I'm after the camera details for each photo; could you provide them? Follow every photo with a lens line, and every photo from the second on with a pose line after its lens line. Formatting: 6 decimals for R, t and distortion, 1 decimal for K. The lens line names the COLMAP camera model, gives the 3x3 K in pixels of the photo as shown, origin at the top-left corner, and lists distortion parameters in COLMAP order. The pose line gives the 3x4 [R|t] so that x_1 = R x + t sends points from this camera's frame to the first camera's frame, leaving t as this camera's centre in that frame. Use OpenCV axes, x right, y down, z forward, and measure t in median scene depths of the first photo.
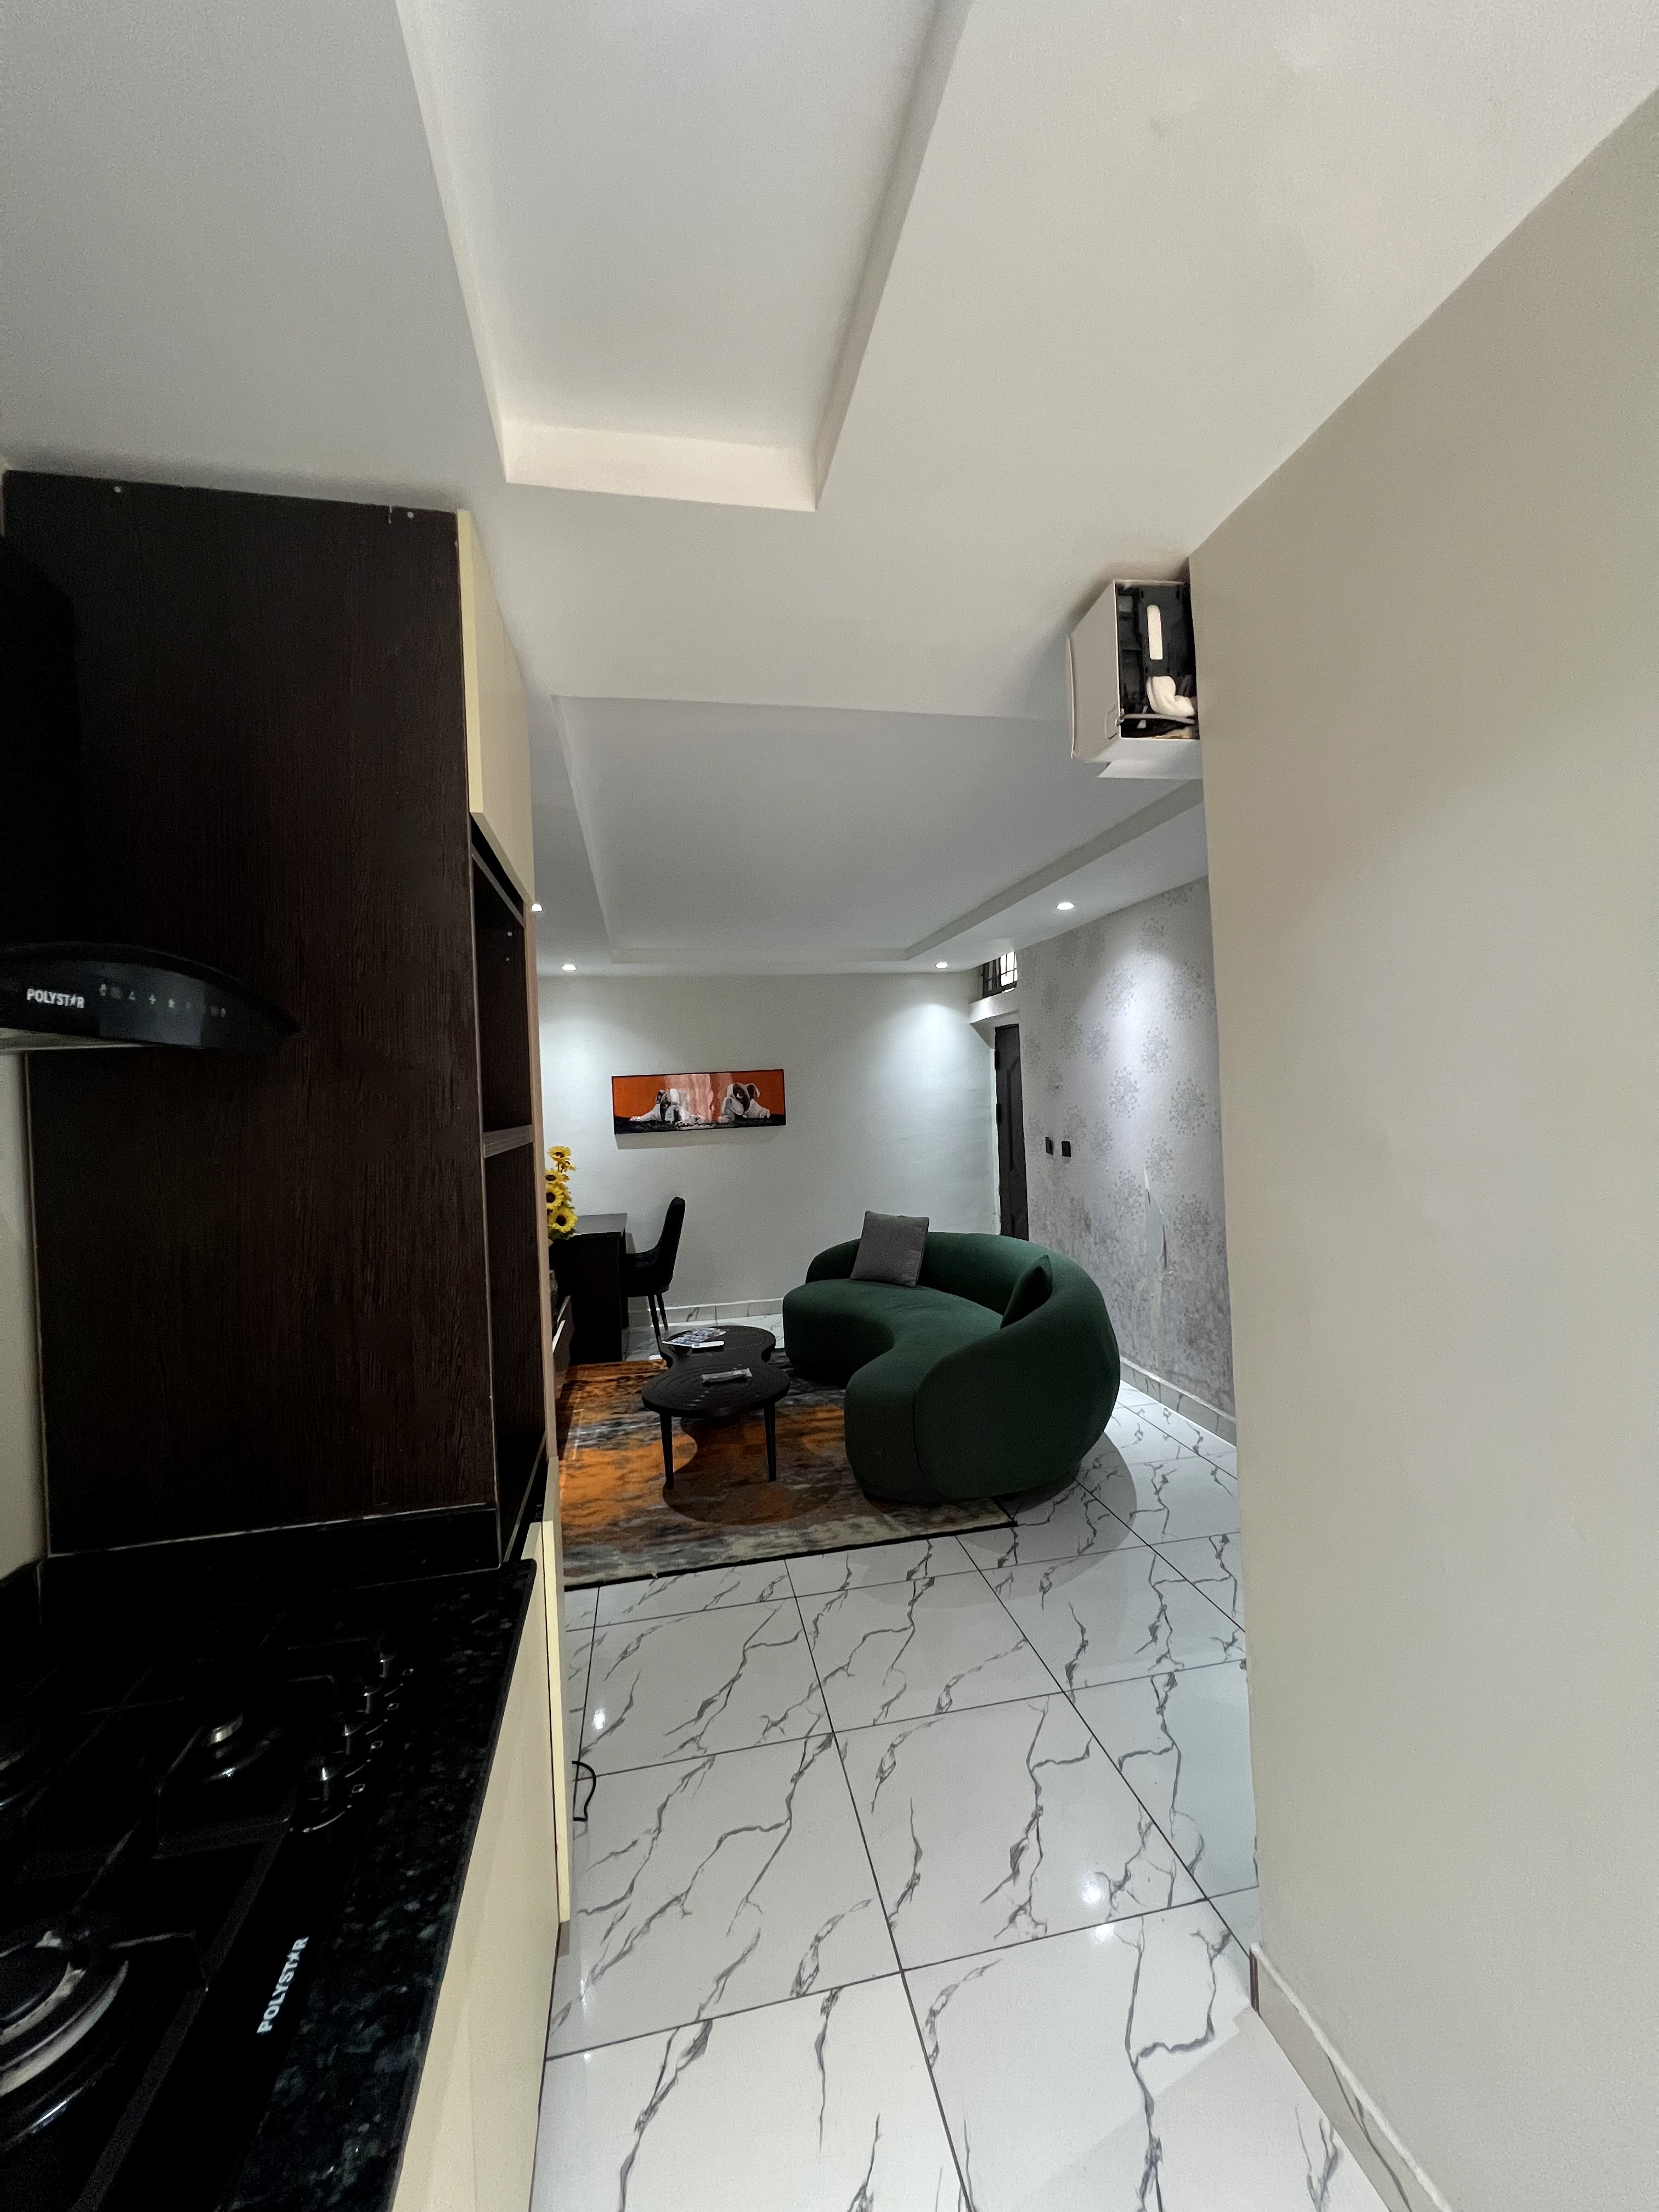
lens RADIAL K [[889.3, 0, 829.5], [0, 889.3, 1106.0], [0, 0, 1]] dist [-0.000143, -0.000001]
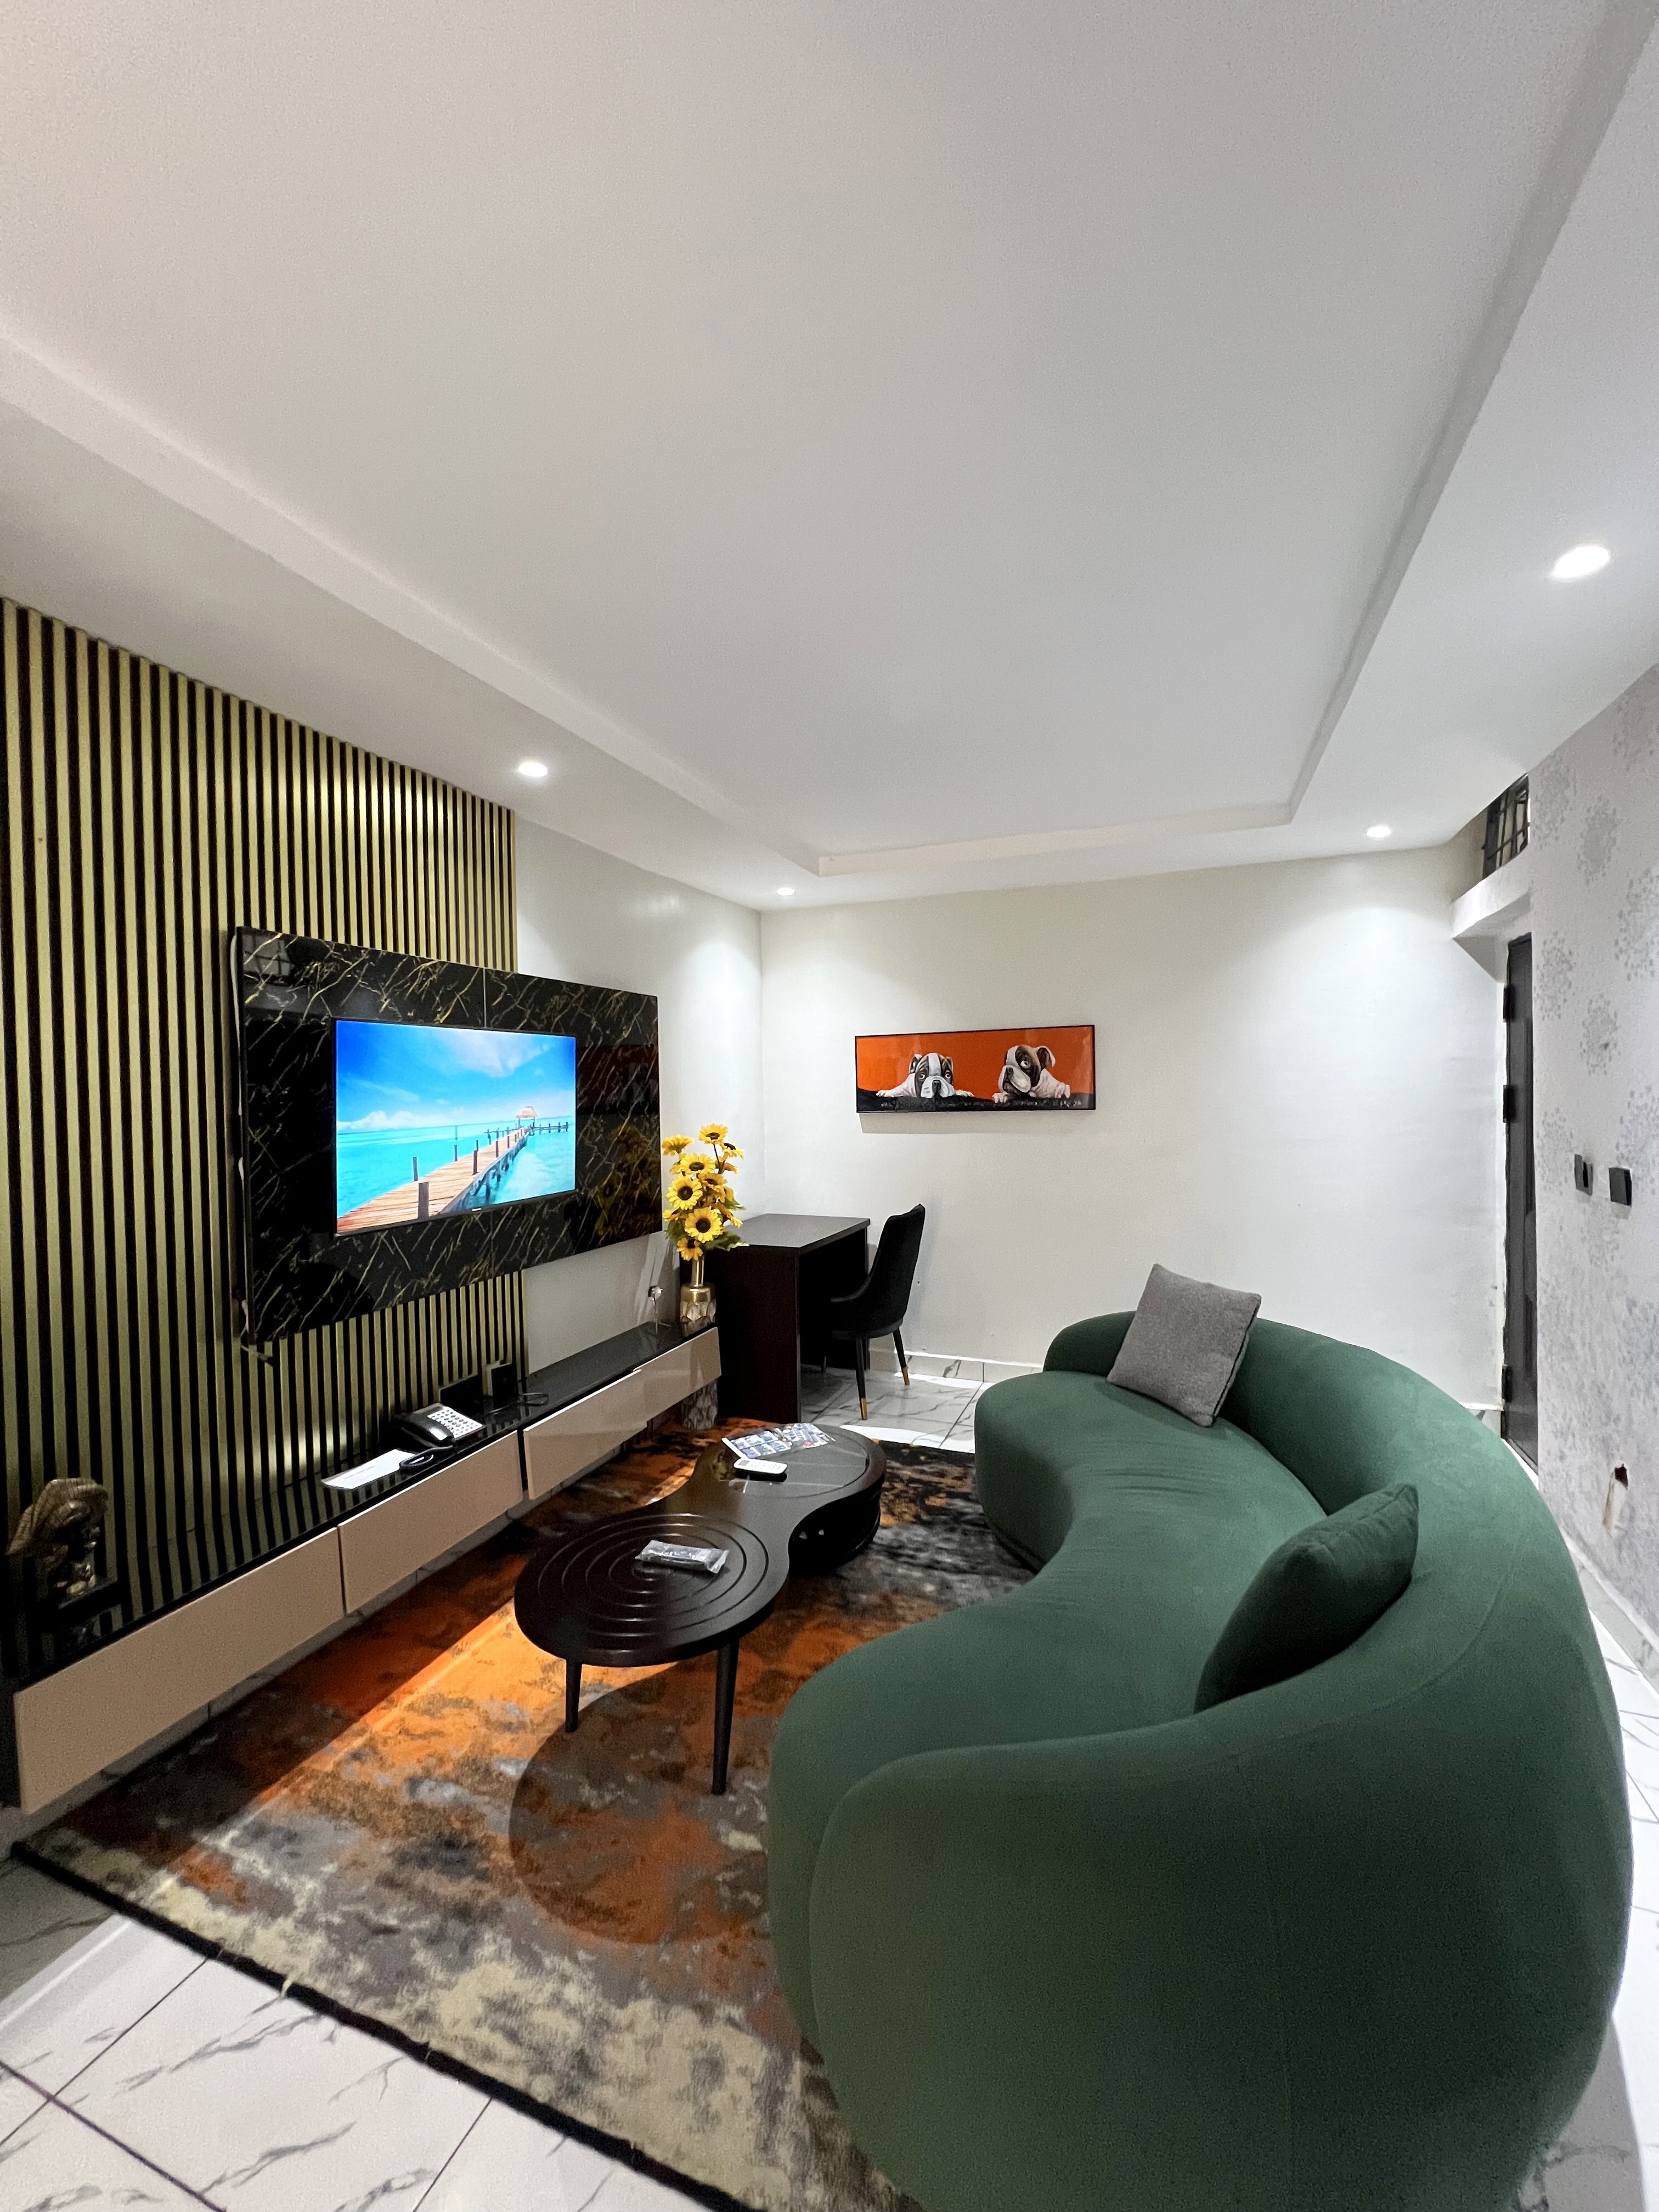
lens RADIAL K [[889.7, 0, 829.8], [0, 889.7, 1098.5], [0, 0, 1]] dist [0.007104, 0.000124]
pose [[0.837591, 0.031842, -0.545370, 0.168322], [-0.025601, 0.999491, 0.019038, 0.006590], [0.545698, -0.001984, 0.837979, 0.394665]]
